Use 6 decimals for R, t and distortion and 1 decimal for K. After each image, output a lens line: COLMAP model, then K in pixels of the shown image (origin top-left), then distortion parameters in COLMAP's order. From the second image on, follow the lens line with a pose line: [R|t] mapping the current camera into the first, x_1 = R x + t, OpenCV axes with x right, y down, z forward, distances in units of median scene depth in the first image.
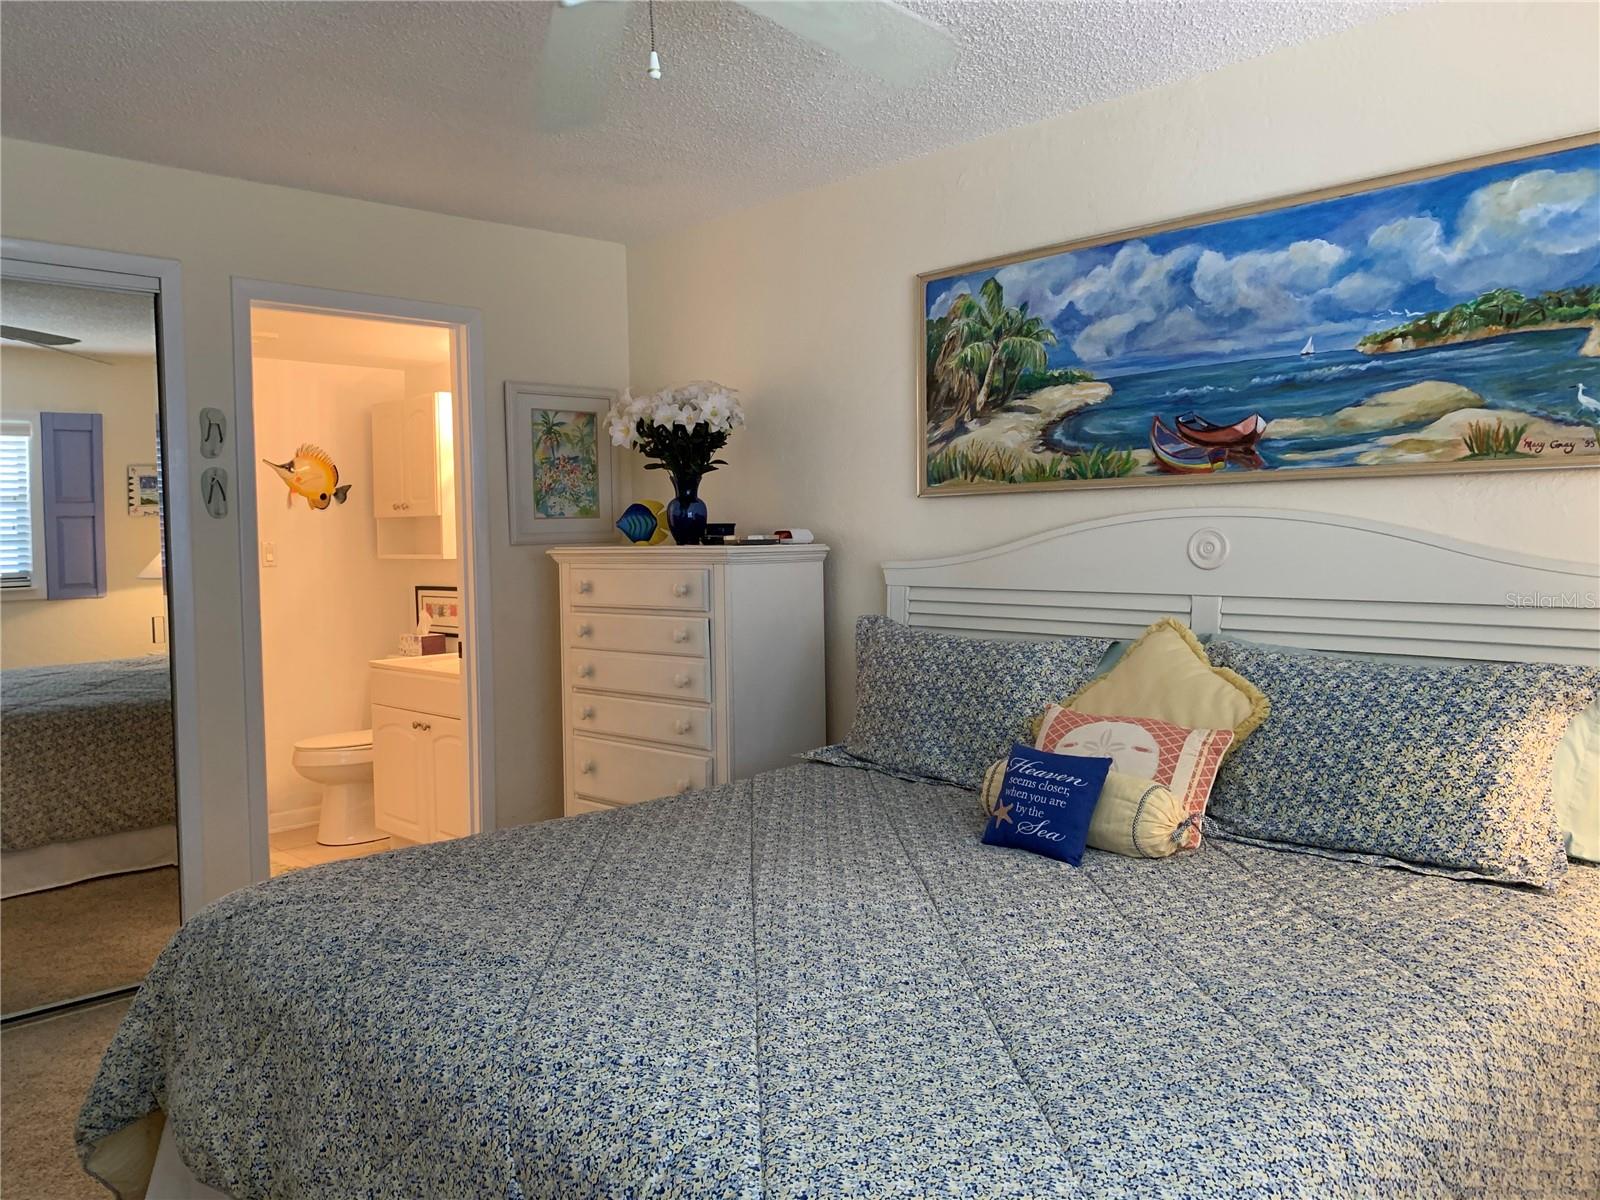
lens RADIAL K [[1216.0, 0, 796.7], [0, 1216.0, 603.7], [0, 0, 1]] dist [0.020837, -0.010947]
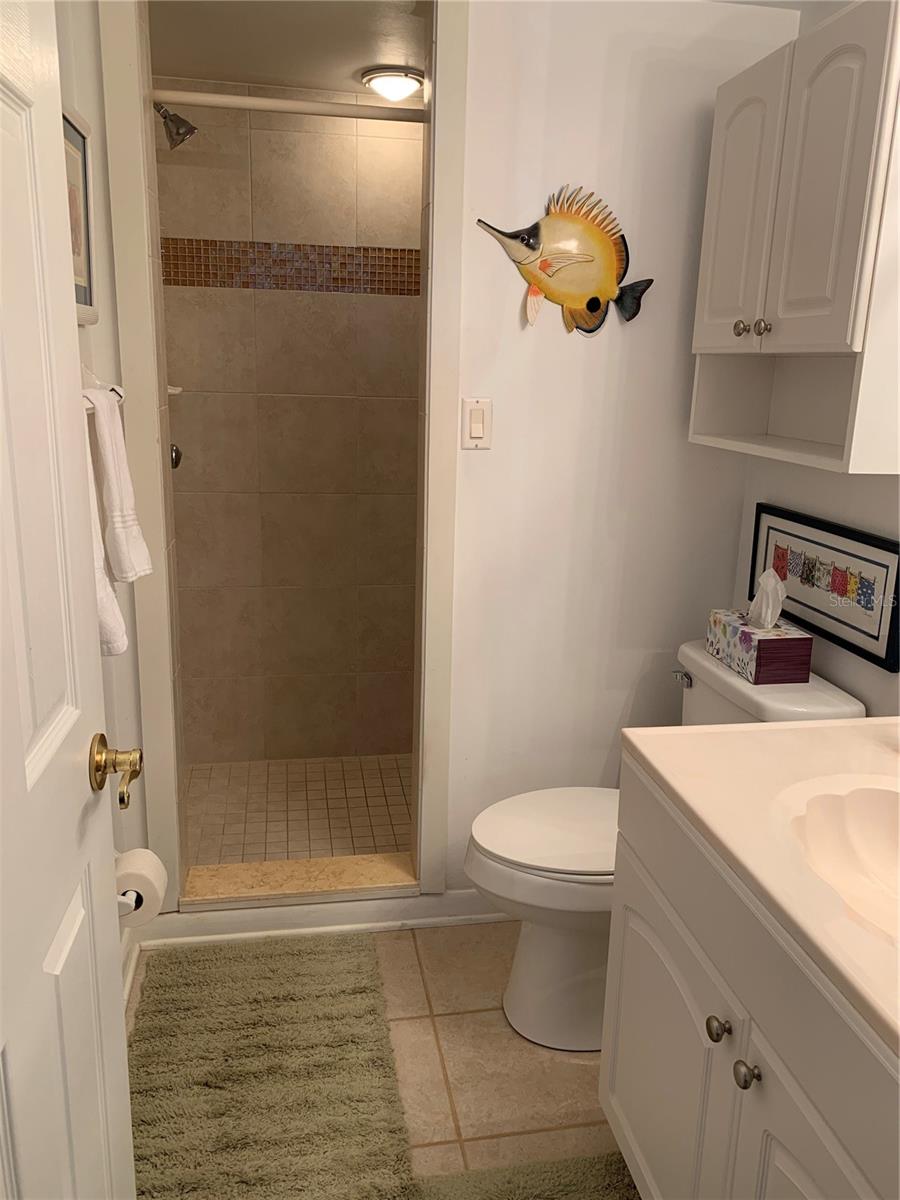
lens RADIAL K [[912.0, 0, 445.1], [0, 912.0, 598.5], [0, 0, 1]] dist [0.020837, -0.010947]
pose [[0.815589, 0.179130, -0.550206, -0.217574], [-0.070739, 0.974609, 0.212445, -0.047498], [0.574291, -0.134347, 0.807552, 0.661180]]
